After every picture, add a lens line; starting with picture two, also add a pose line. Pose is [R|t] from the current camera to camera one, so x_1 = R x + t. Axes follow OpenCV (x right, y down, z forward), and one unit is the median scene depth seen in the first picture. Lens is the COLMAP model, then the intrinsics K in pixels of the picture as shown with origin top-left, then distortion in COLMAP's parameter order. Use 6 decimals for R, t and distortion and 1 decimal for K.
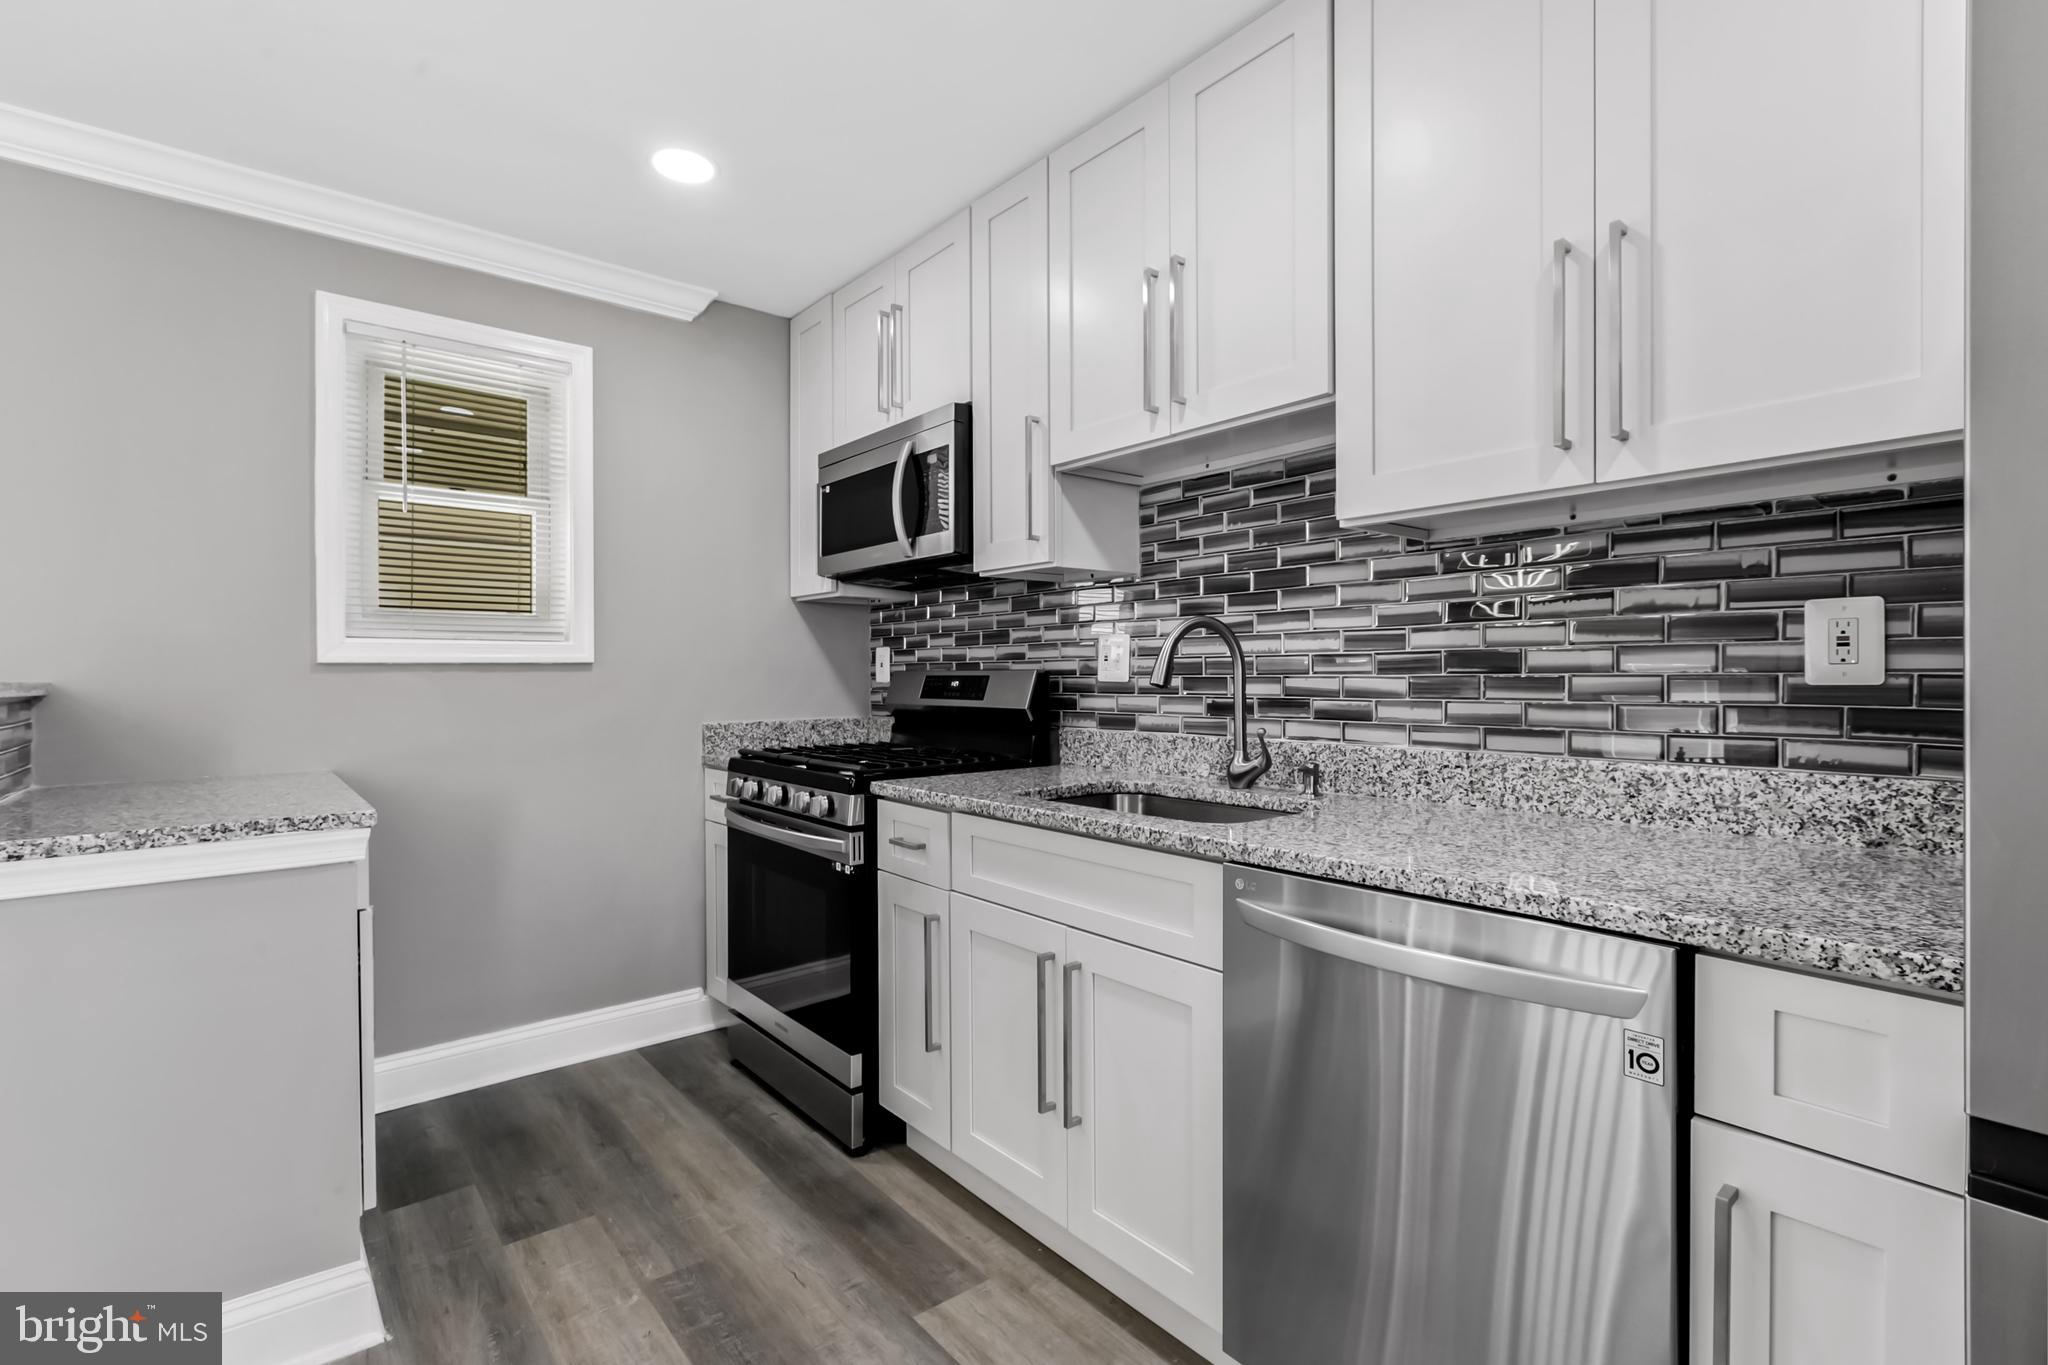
lens RADIAL K [[942.6, 0, 1024.7], [0, 942.6, 676.1], [0, 0, 1]] dist [-0.001397, 0.000132]
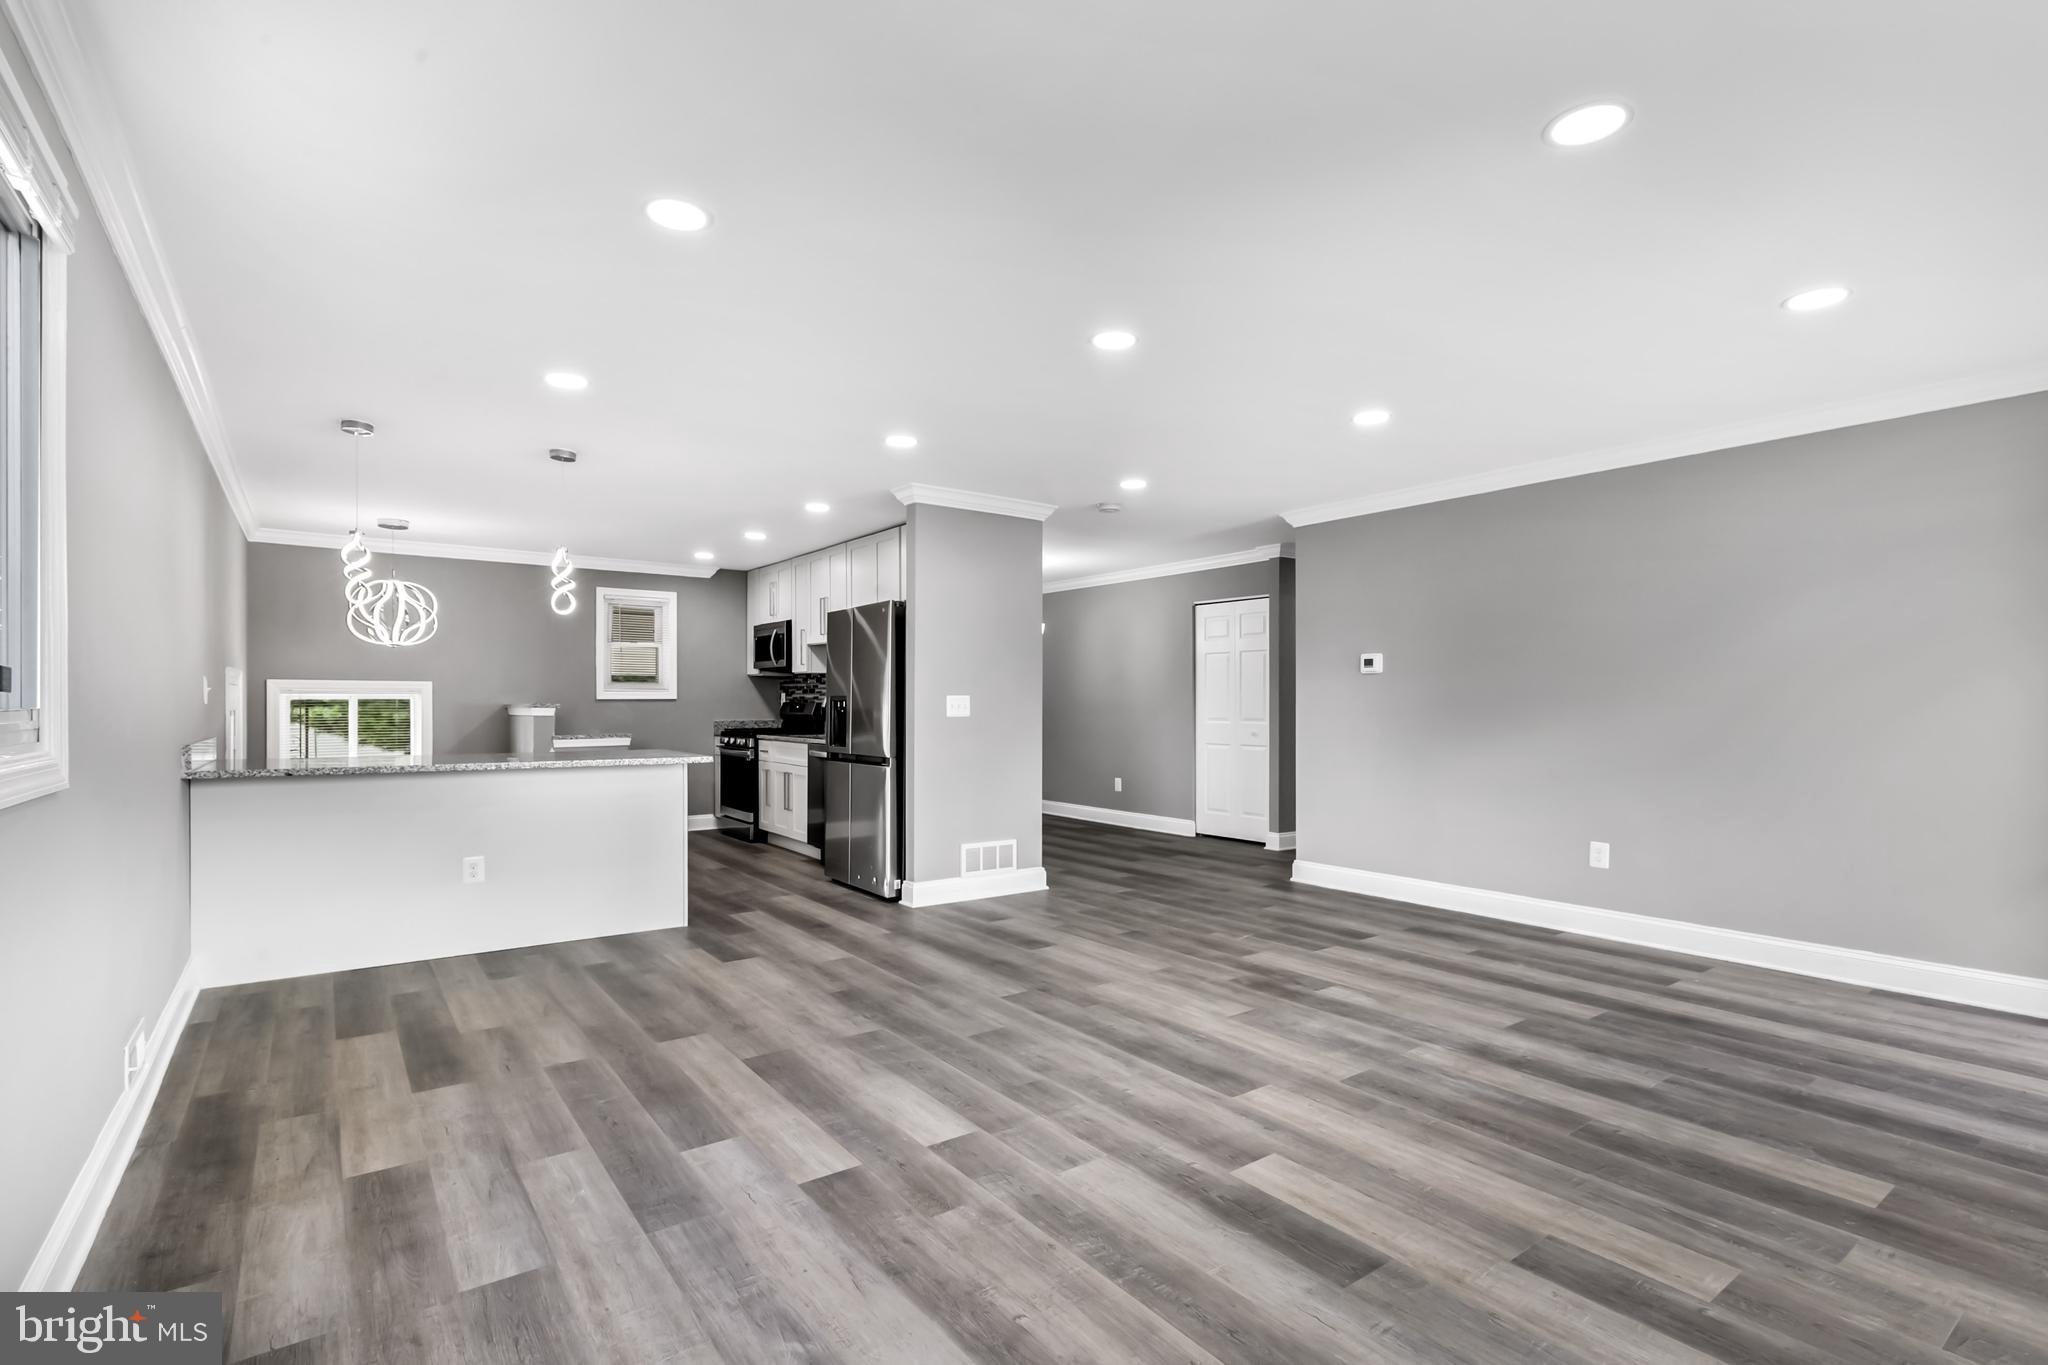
lens RADIAL K [[971.1, 0, 1027.3], [0, 971.1, 707.1], [0, 0, 1]] dist [0.001921, 0.000054]
pose [[0.997999, 0.005595, -0.062975, 1.051710], [-0.005351, 0.999977, 0.004046, -0.009205], [0.062996, -0.003701, 0.998007, -2.492268]]
